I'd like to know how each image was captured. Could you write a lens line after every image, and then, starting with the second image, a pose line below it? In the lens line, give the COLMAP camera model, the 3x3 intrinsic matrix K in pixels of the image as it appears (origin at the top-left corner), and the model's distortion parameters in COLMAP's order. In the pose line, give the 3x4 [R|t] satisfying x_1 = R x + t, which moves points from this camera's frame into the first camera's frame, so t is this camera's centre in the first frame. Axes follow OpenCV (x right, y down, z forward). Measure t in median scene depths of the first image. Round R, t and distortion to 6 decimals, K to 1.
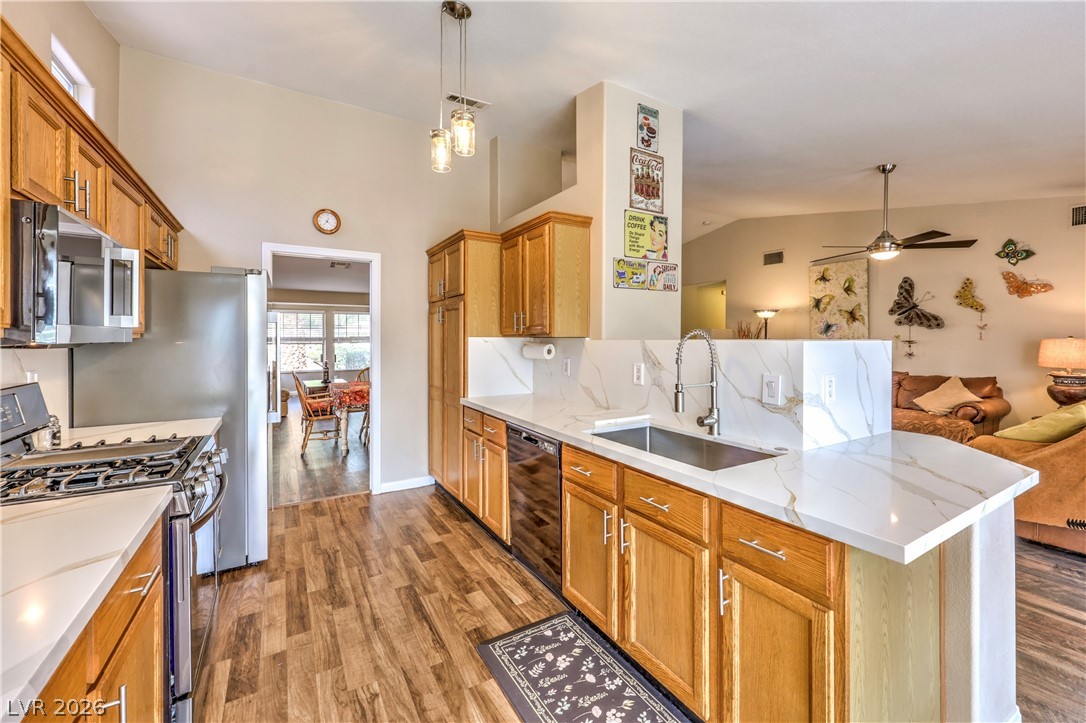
lens RADIAL K [[445.2, 0, 543.0], [0, 445.2, 339.6], [0, 0, 1]] dist [0.001111, 0.000129]
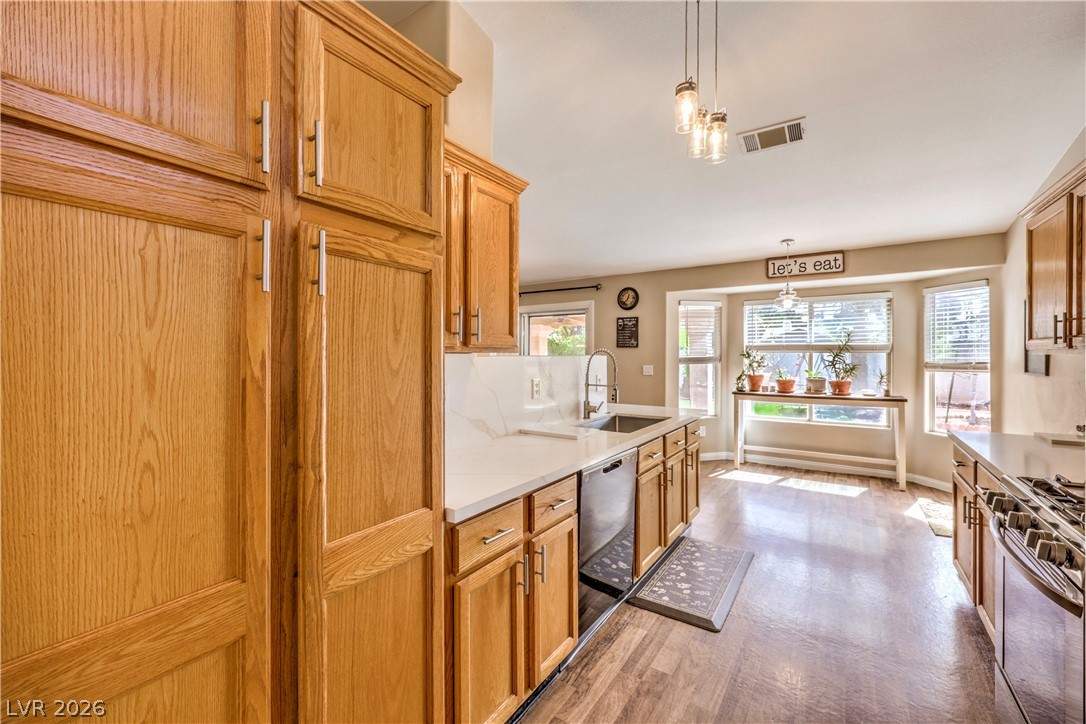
lens RADIAL K [[455.2, 0, 545.7], [0, 455.2, 346.5], [0, 0, 1]] dist [0.000154, 0.000005]
pose [[-0.440278, 0.018363, 0.897674, -0.763101], [0.004086, 0.999821, -0.018448, -0.003483], [-0.897852, -0.004454, -0.440274, 1.451956]]
